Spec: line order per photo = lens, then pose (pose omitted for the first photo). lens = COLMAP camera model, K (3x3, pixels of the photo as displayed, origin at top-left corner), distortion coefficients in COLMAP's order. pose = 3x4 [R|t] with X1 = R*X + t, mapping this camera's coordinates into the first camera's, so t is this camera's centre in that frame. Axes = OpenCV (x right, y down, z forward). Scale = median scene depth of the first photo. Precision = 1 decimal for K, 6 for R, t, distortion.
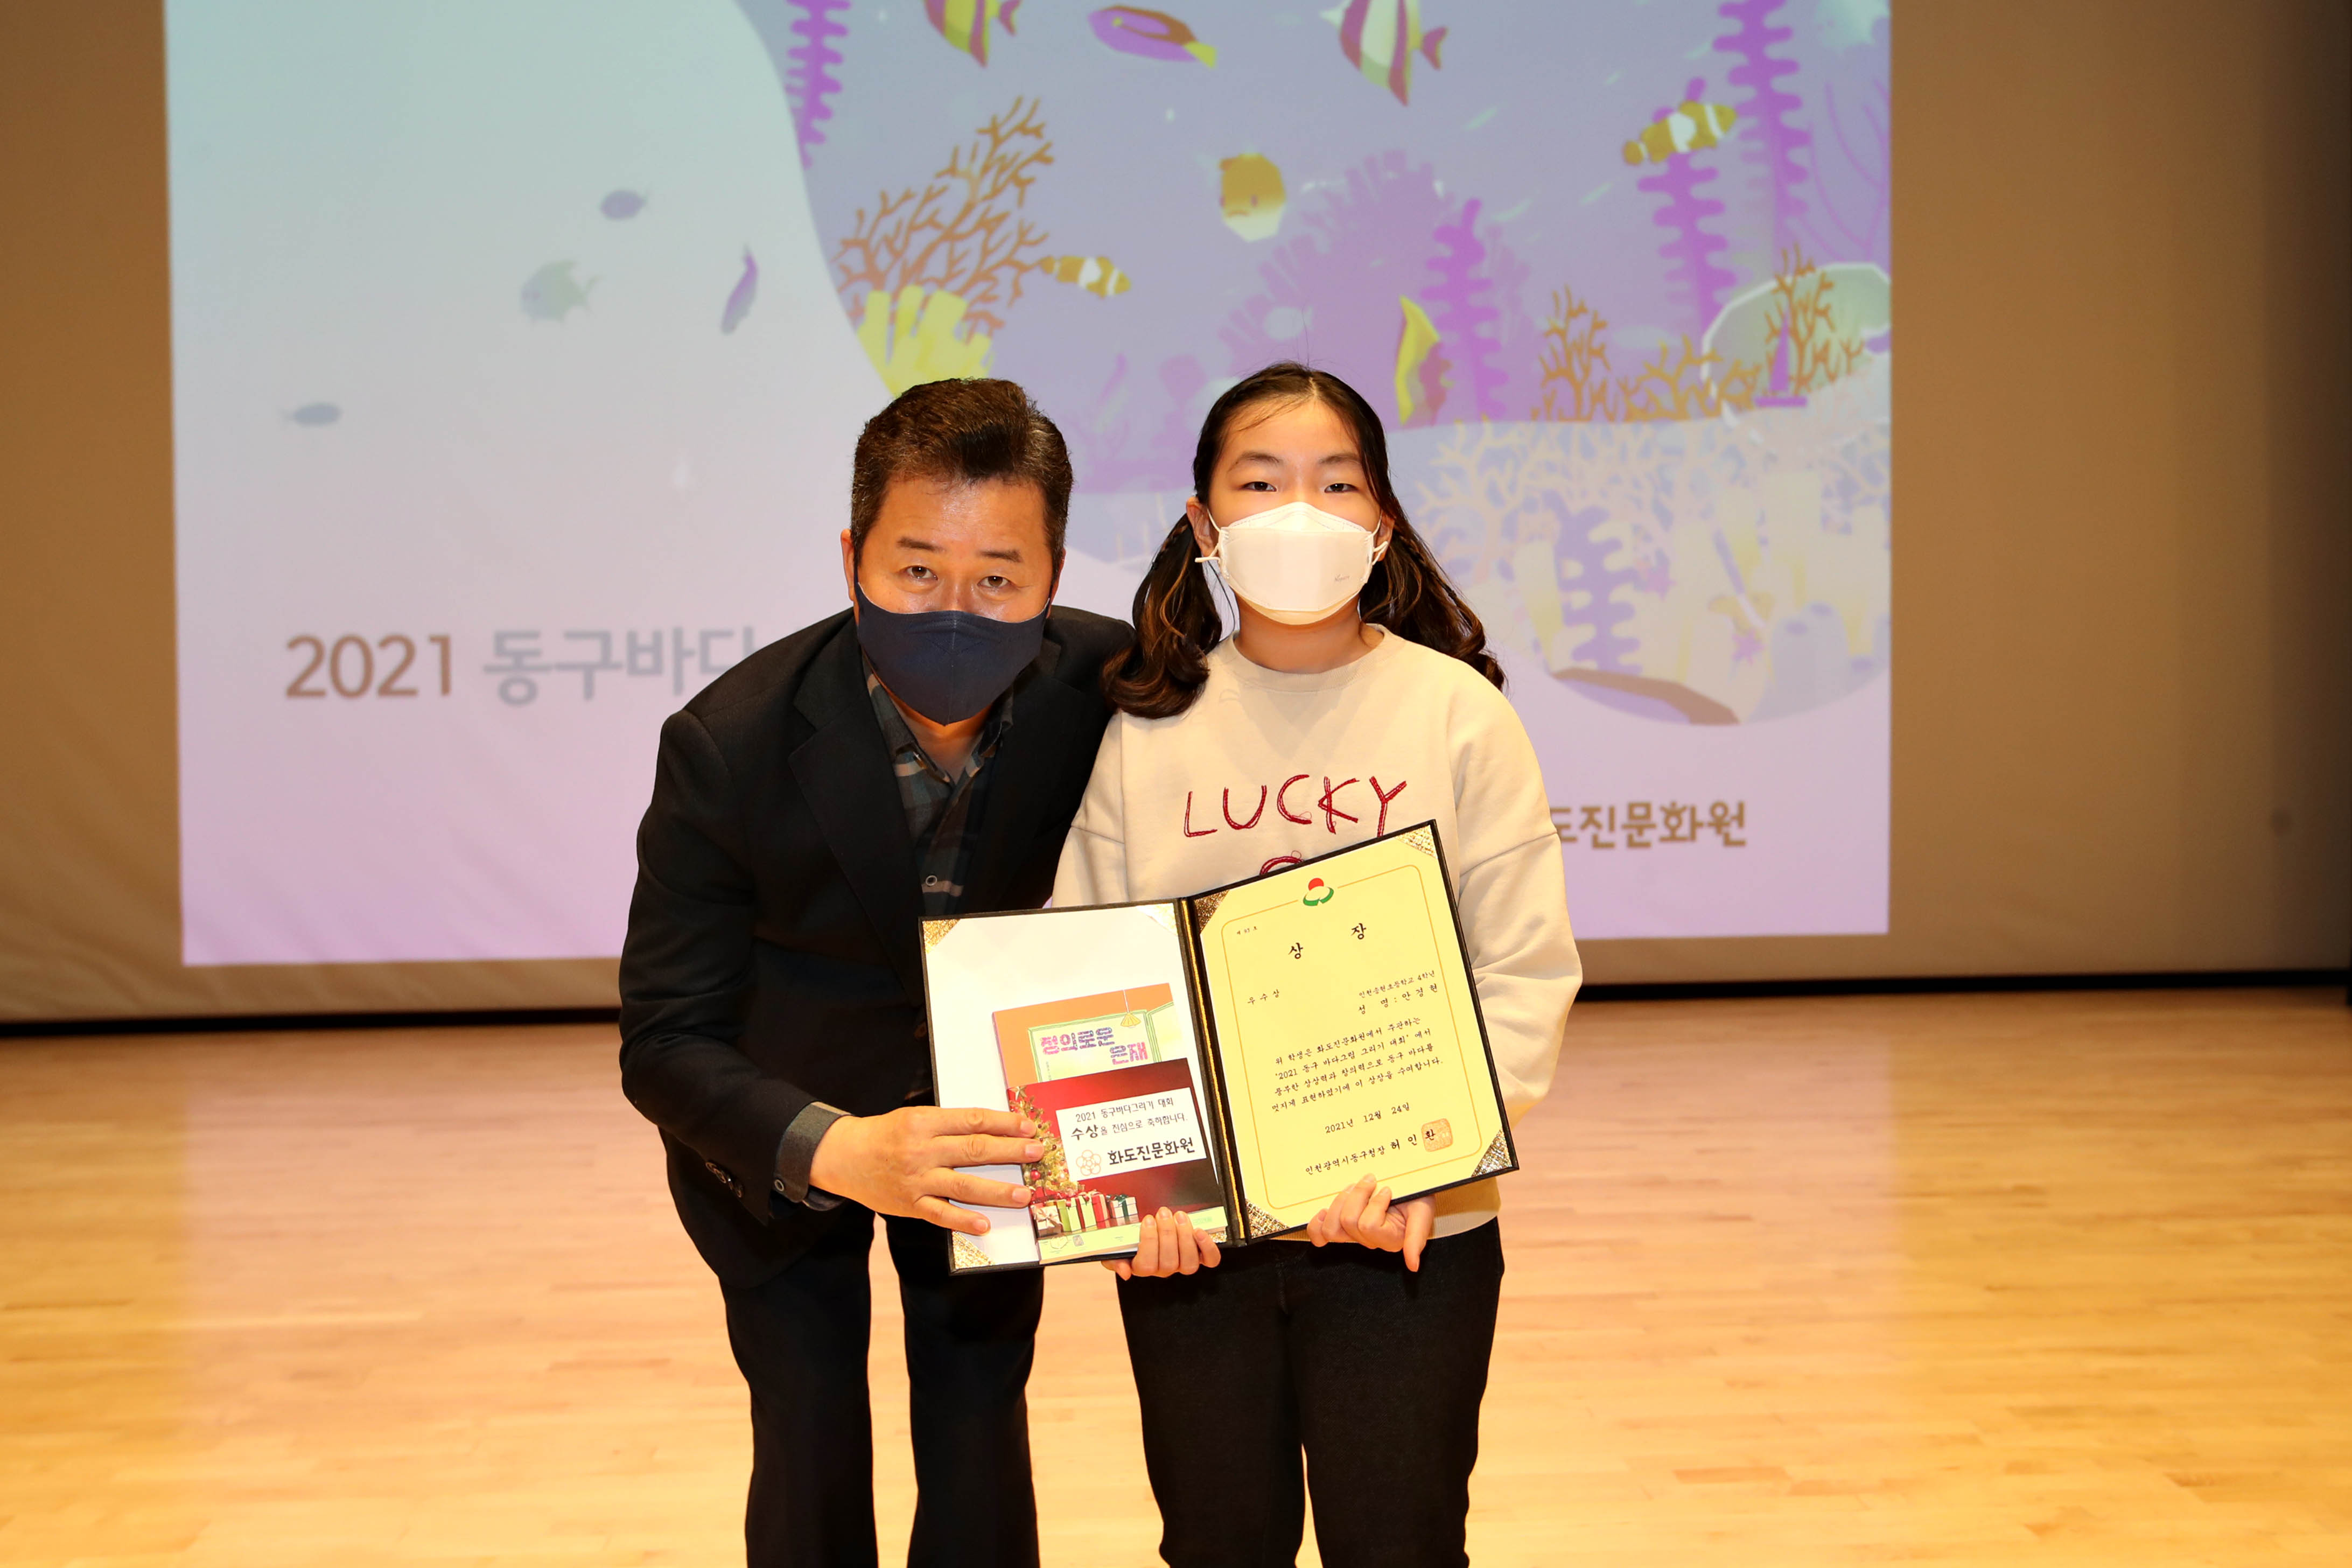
lens RADIAL K [[2091.2, 0, 1174.1], [0, 2091.2, 729.3], [0, 0, 1]] dist [-0.025584, 0.097562]
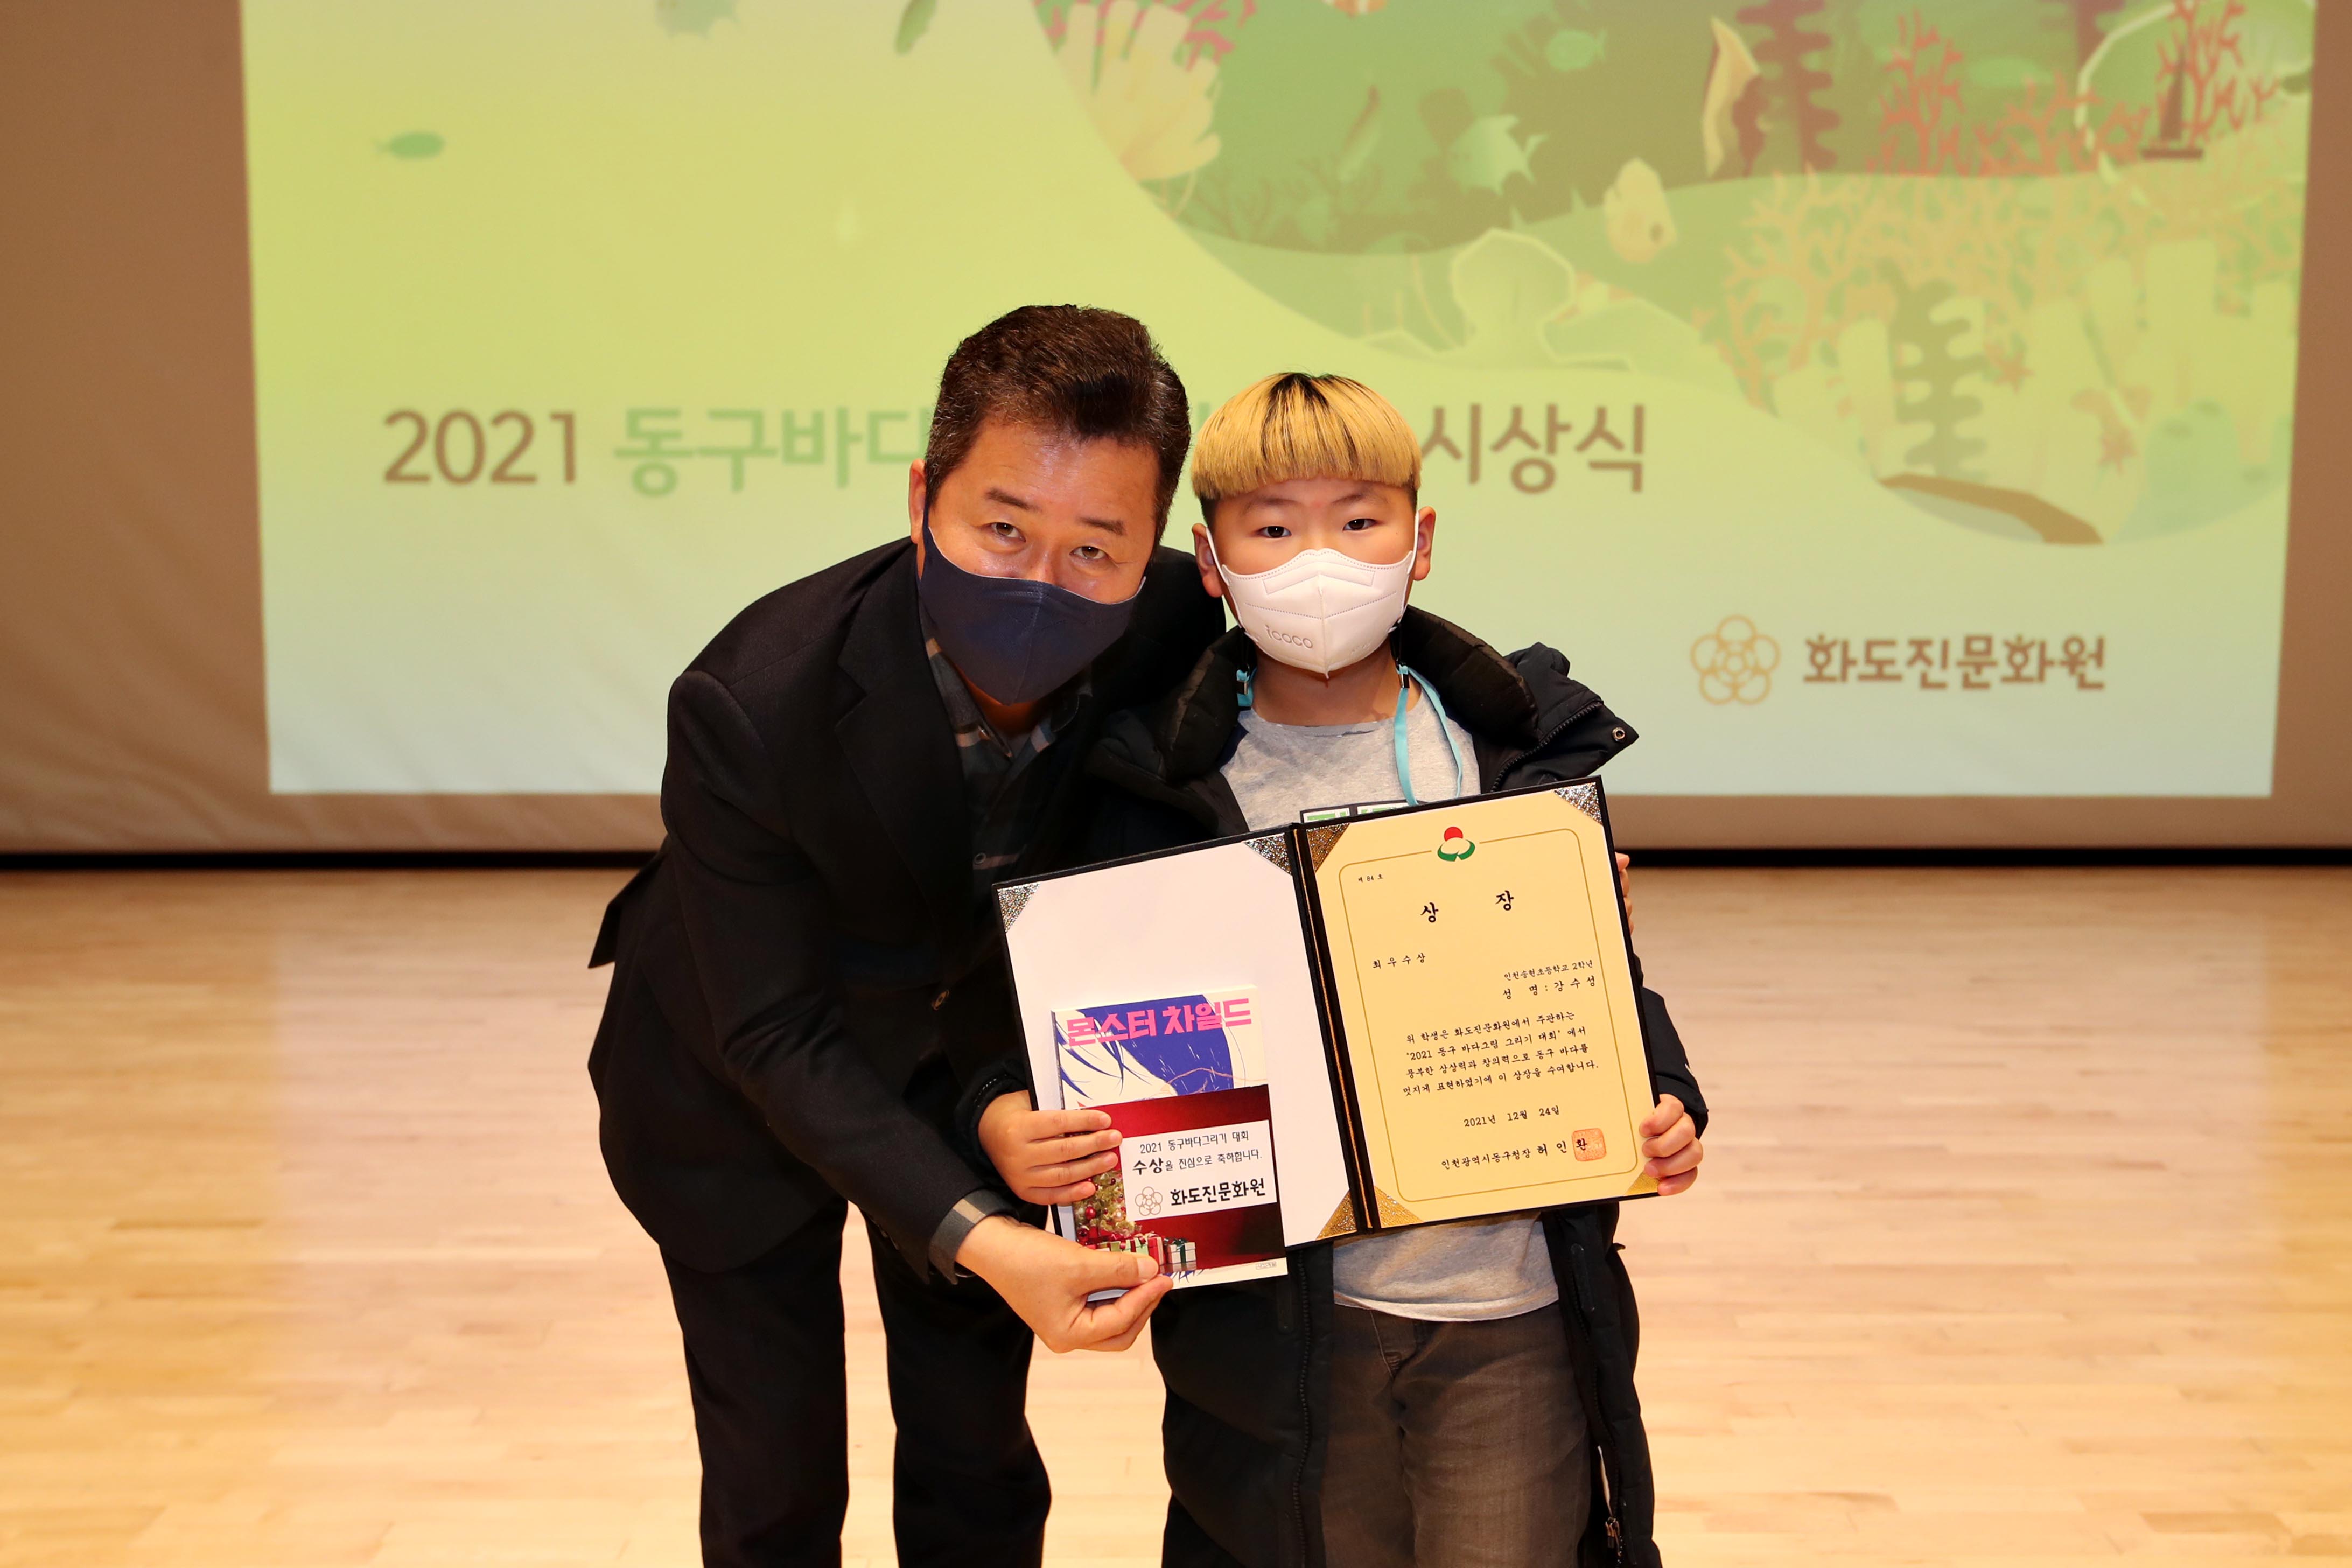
lens RADIAL K [[3276.3, 0, 1315.6], [0, 3276.3, 780.7], [0, 0, 1]] dist [-0.033323, 0.257133]
pose [[0.999537, 0.021215, -0.021814, -0.013983], [-0.018507, 0.992889, 0.117596, -0.057277], [0.024153, -0.117138, 0.992822, -0.323069]]
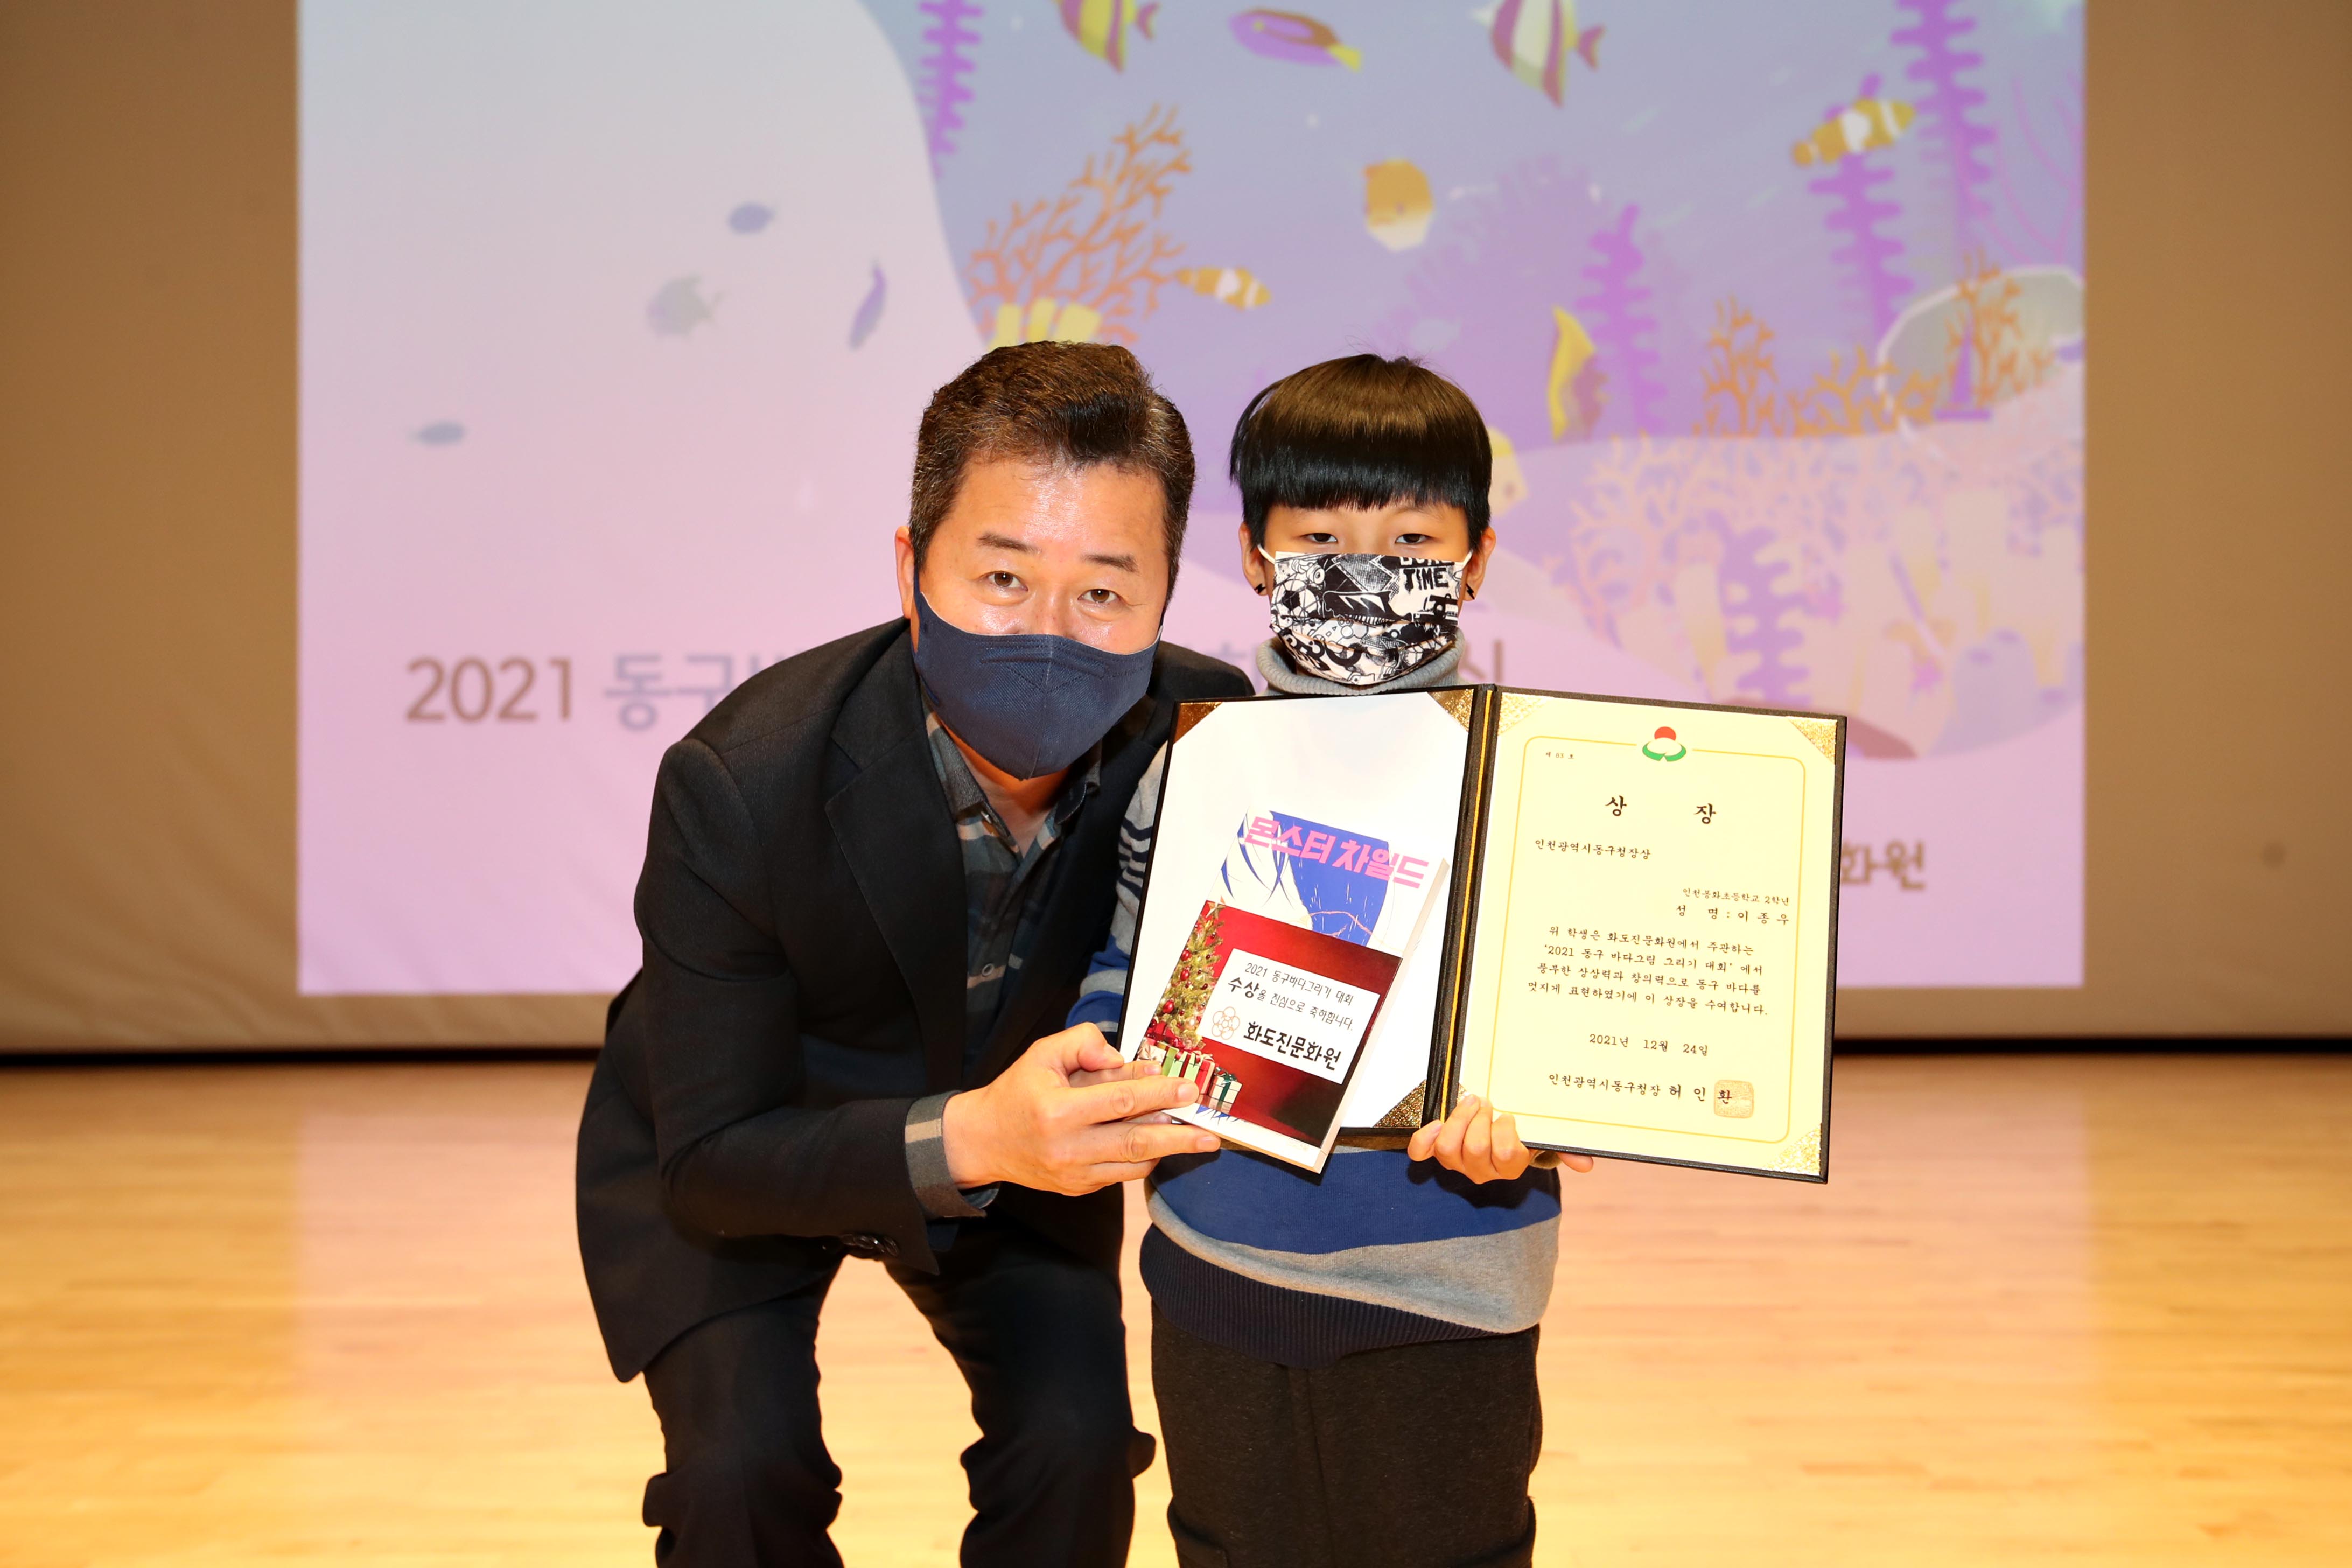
lens RADIAL K [[2125.7, 0, 1173.9], [0, 2125.7, 703.7], [0, 0, 1]] dist [-0.013601, 0.089276]
pose [[0.997851, 0.005365, -0.065299, -0.000286], [-0.007007, 0.999664, -0.024954, -0.001042], [0.065143, 0.025358, 0.997554, 0.027058]]
